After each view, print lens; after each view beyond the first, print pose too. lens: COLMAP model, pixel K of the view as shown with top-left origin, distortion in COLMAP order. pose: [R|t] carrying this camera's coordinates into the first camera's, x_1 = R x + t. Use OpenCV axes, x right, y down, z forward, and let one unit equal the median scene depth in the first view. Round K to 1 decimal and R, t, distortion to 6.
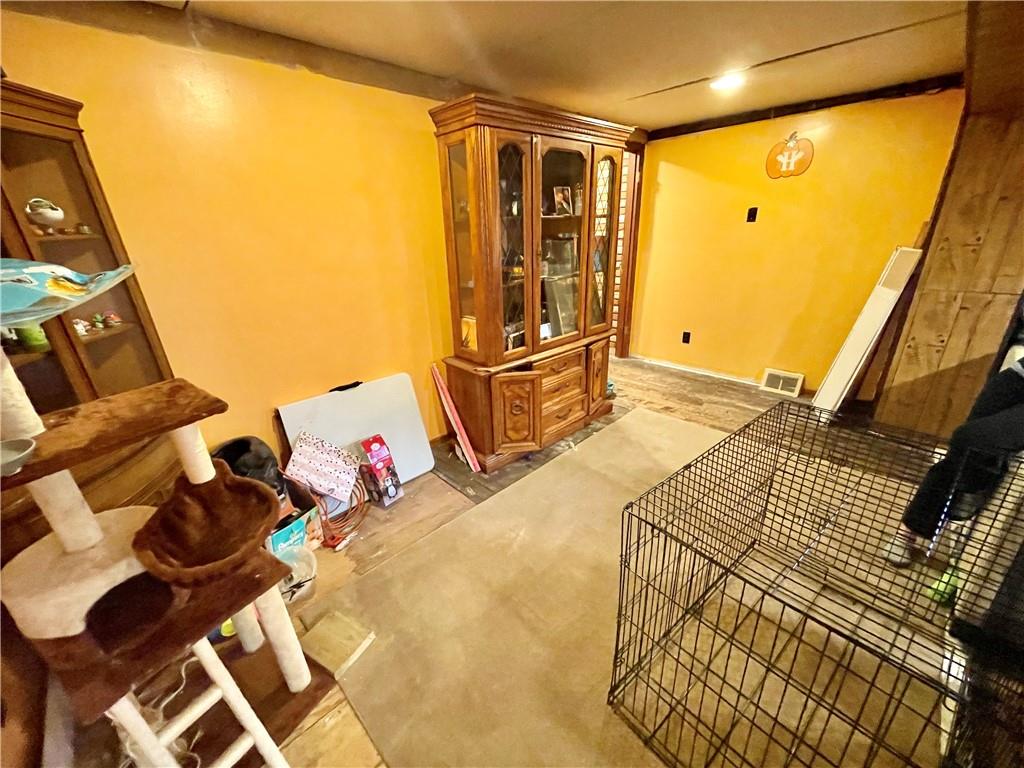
lens RADIAL K [[414.1, 0, 512.0], [0, 414.1, 384.0], [0, 0, 1]] dist [-0.001114, -0.000040]
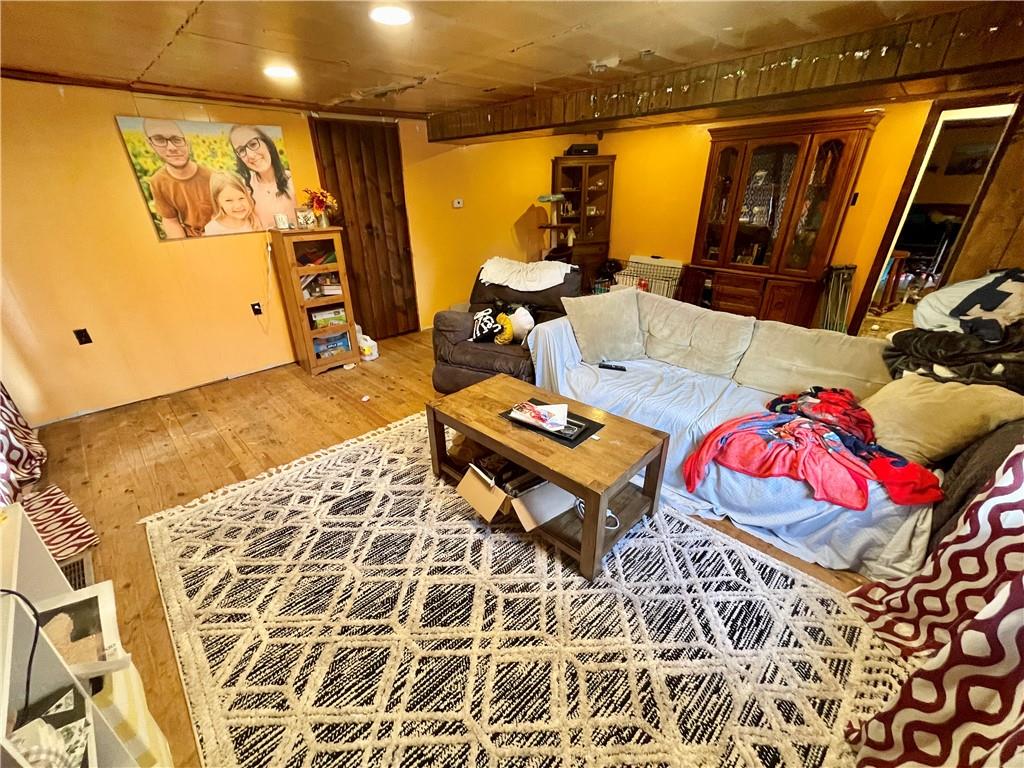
lens RADIAL K [[414.1, 0, 512.0], [0, 414.1, 384.0], [0, 0, 1]] dist [-0.001114, -0.000040]
pose [[0.042024, 0.452964, -0.890538, 2.051642], [-0.354108, 0.840218, 0.410659, -0.070446], [0.934260, 0.298089, 0.195708, -0.020480]]
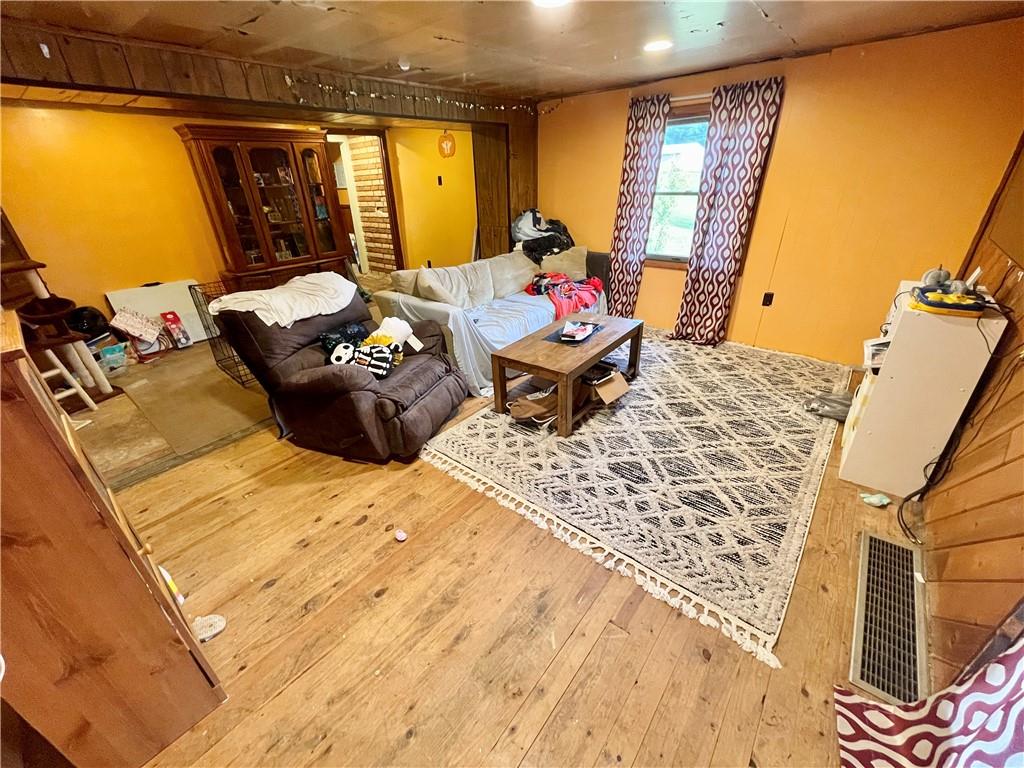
lens RADIAL K [[401.7, 0, 503.3], [0, 401.7, 378.9], [0, 0, 1]] dist [-0.000767, -0.000094]
pose [[0.994134, -0.055865, 0.092607, 0.981889], [0.046998, 0.994338, 0.095308, 0.330412], [-0.097407, -0.090397, 0.991131, -0.964801]]
